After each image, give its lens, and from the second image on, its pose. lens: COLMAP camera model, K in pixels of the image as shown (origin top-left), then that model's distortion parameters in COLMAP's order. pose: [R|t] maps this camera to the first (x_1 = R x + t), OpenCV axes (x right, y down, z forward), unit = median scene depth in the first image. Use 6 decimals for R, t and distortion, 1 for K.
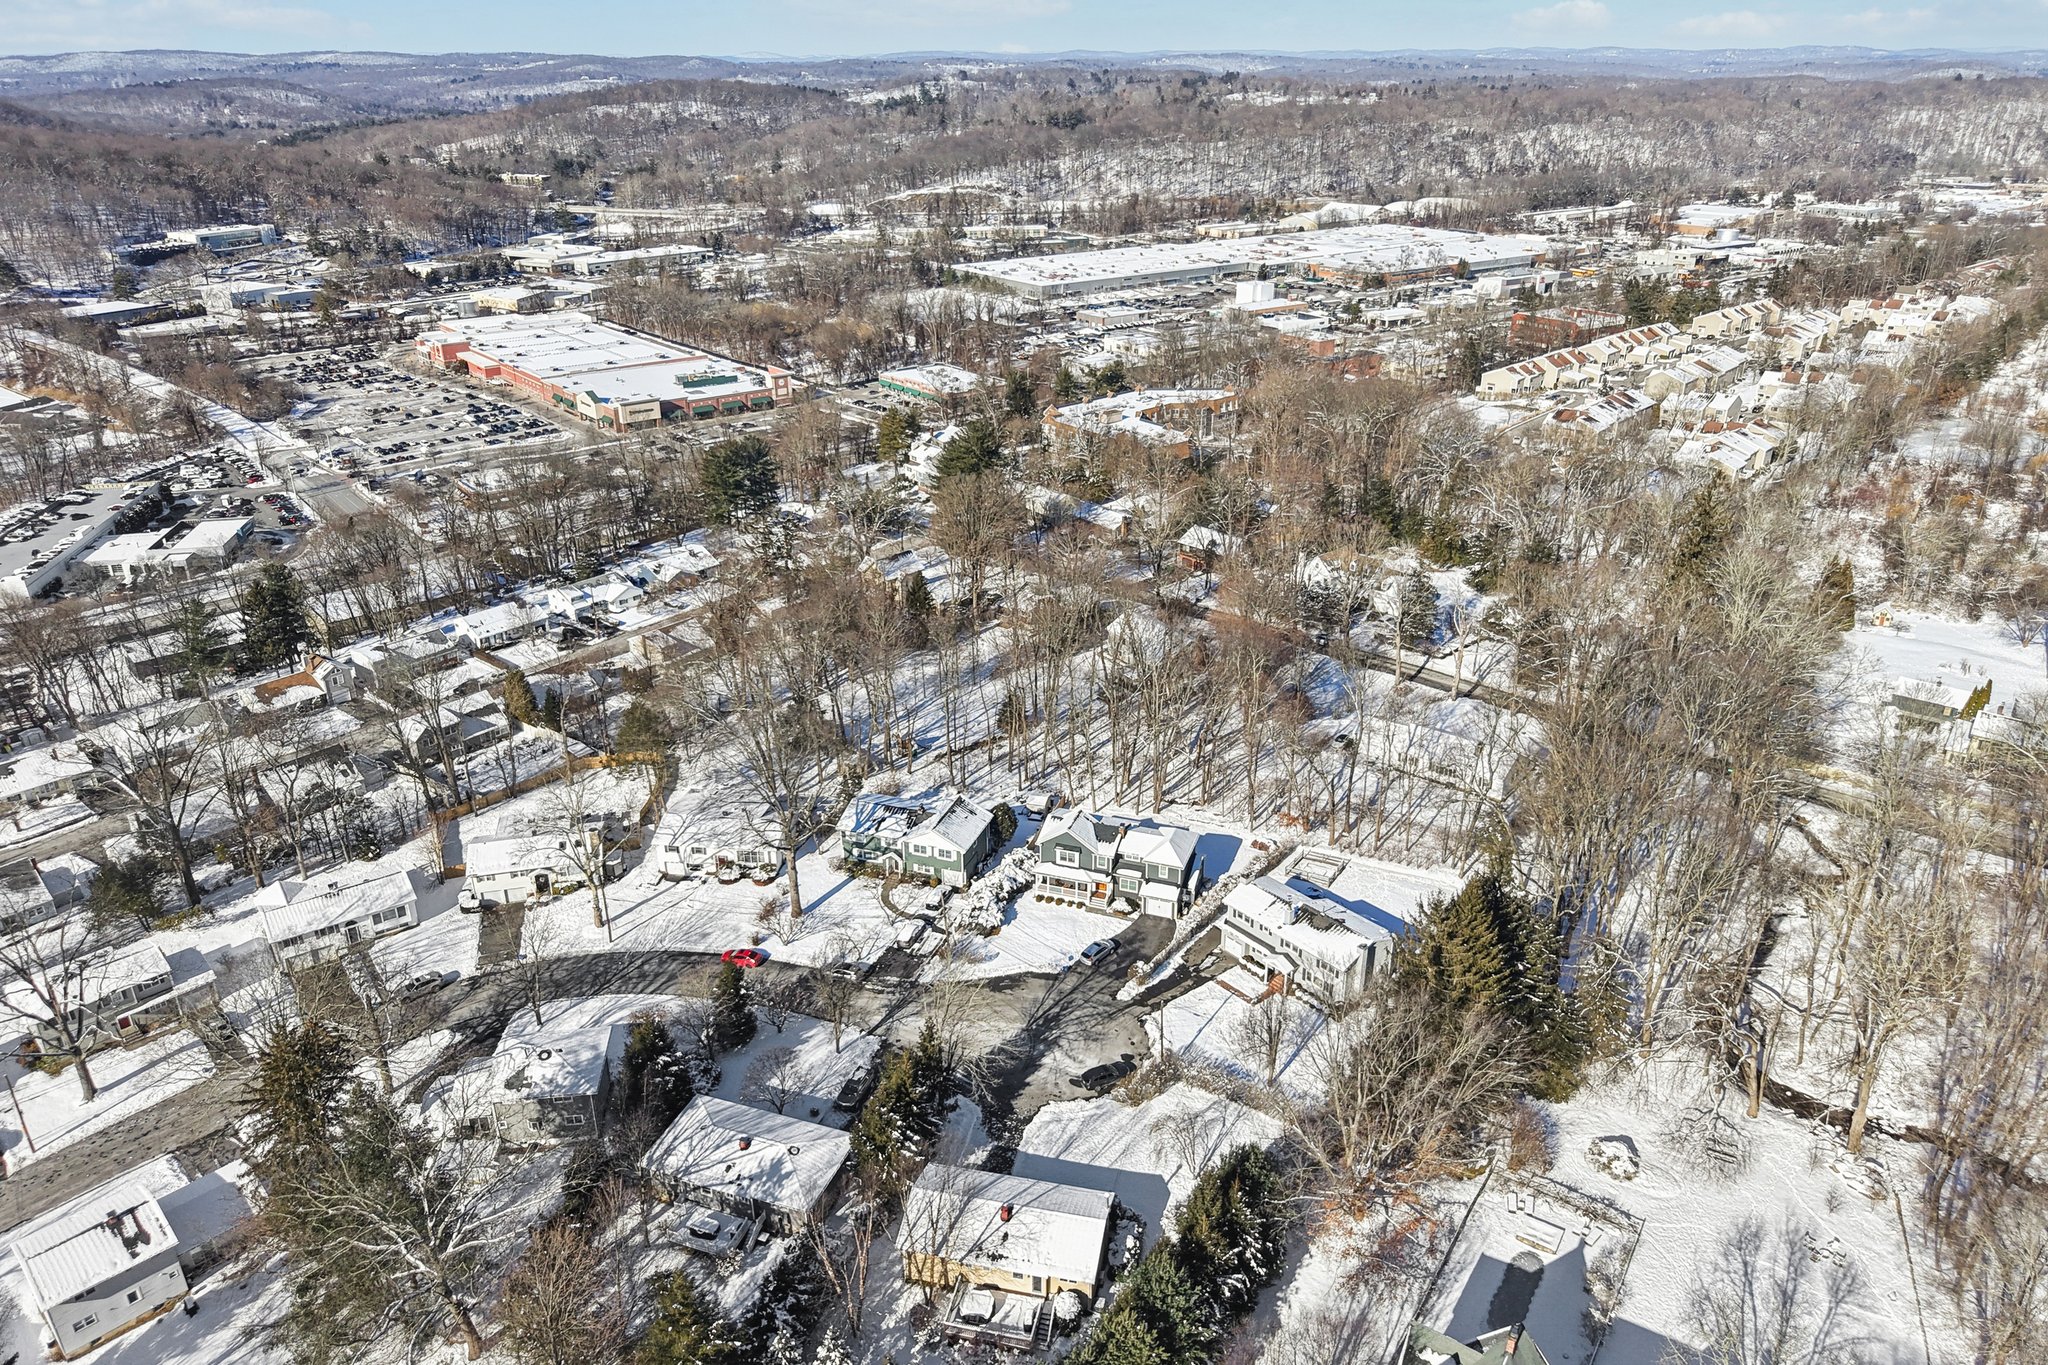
lens RADIAL K [[1366.2, 0, 1030.6], [0, 1366.2, 681.6], [0, 0, 1]] dist [-0.000208, -0.001004]
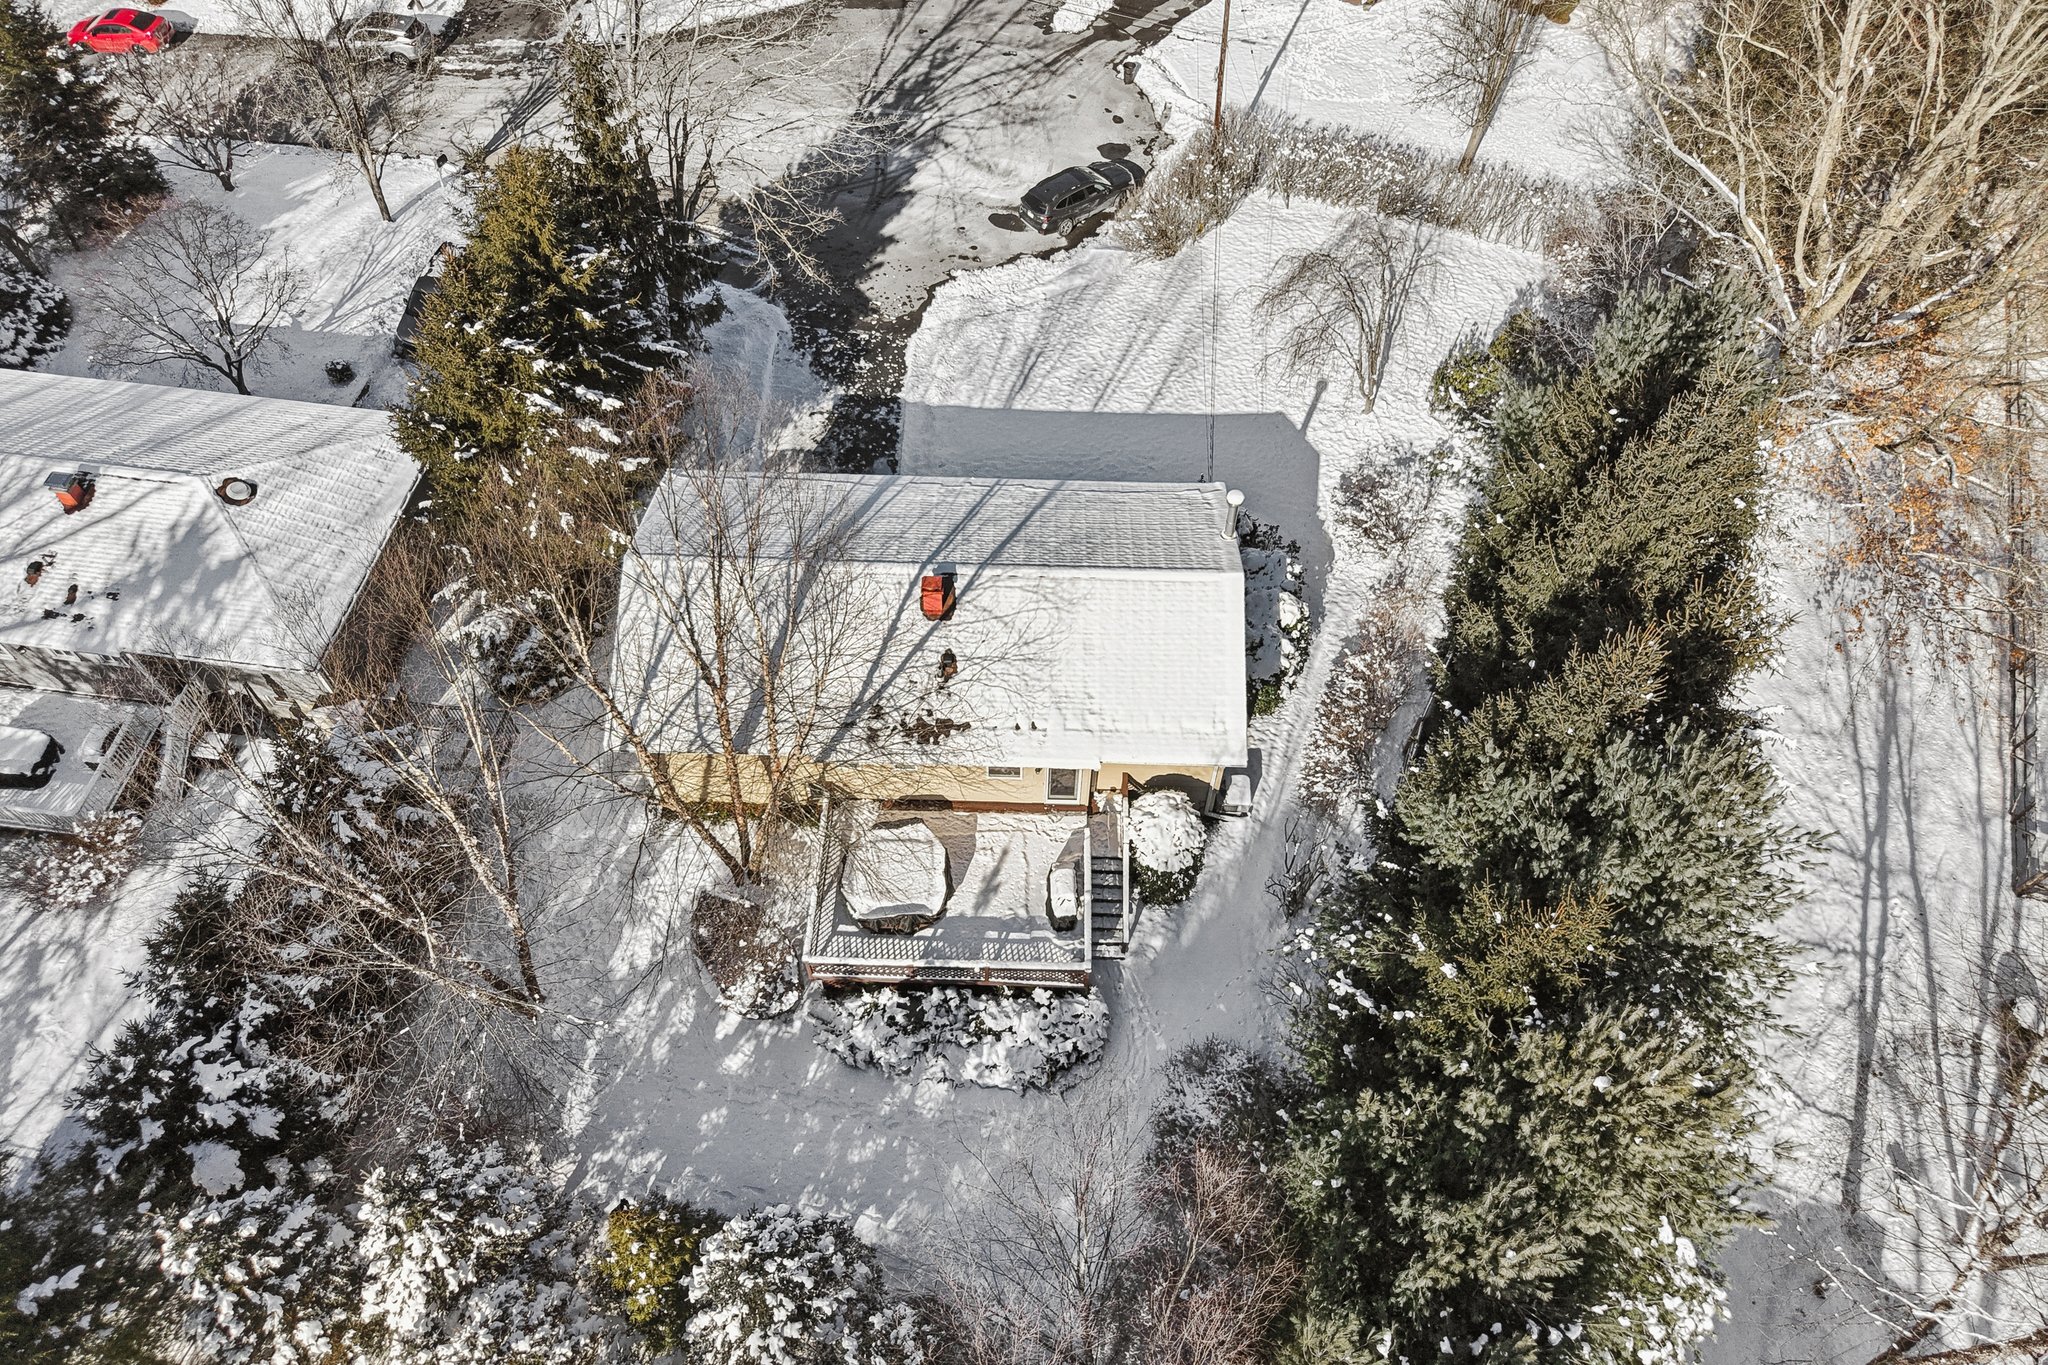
lens RADIAL K [[1366.2, 0, 1029.9], [0, 1366.2, 685.8], [0, 0, 1]] dist [-0.000208, -0.001004]
pose [[0.979446, -0.158424, 0.124851, -0.036982], [0.070554, 0.848948, 0.523745, 0.224923], [-0.188966, -0.504171, 0.842676, 0.665576]]
